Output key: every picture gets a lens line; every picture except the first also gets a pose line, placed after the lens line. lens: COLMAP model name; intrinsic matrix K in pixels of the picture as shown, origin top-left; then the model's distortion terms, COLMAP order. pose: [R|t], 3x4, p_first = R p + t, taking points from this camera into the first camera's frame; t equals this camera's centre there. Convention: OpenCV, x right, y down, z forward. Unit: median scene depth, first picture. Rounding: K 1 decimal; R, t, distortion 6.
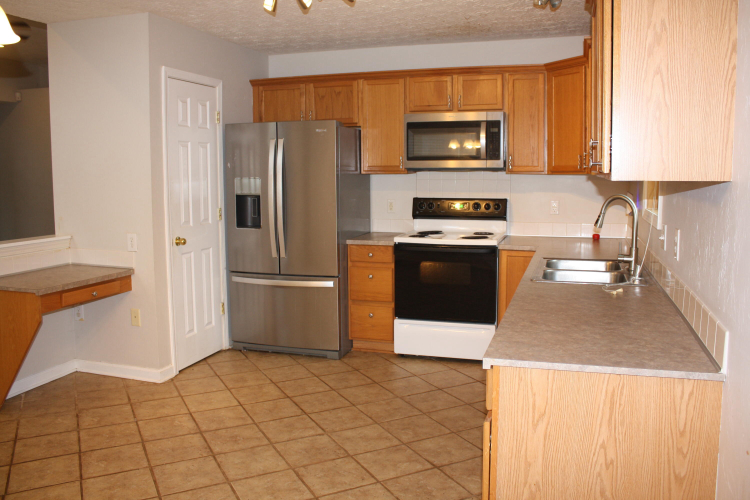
lens RADIAL K [[626.2, 0, 379.1], [0, 626.2, 253.0], [0, 0, 1]] dist [-0.166269, 0.115658]
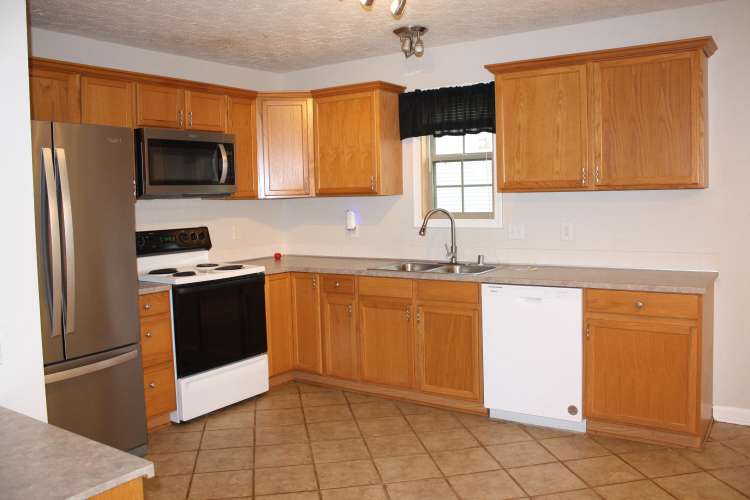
lens RADIAL K [[626.2, 0, 379.6], [0, 626.2, 245.8], [0, 0, 1]] dist [-0.166269, 0.115658]
pose [[0.277033, -0.078145, 0.957678, -0.674286], [0.136047, 0.989836, 0.041414, -0.066019], [-0.951180, 0.118816, 0.284848, 0.521875]]
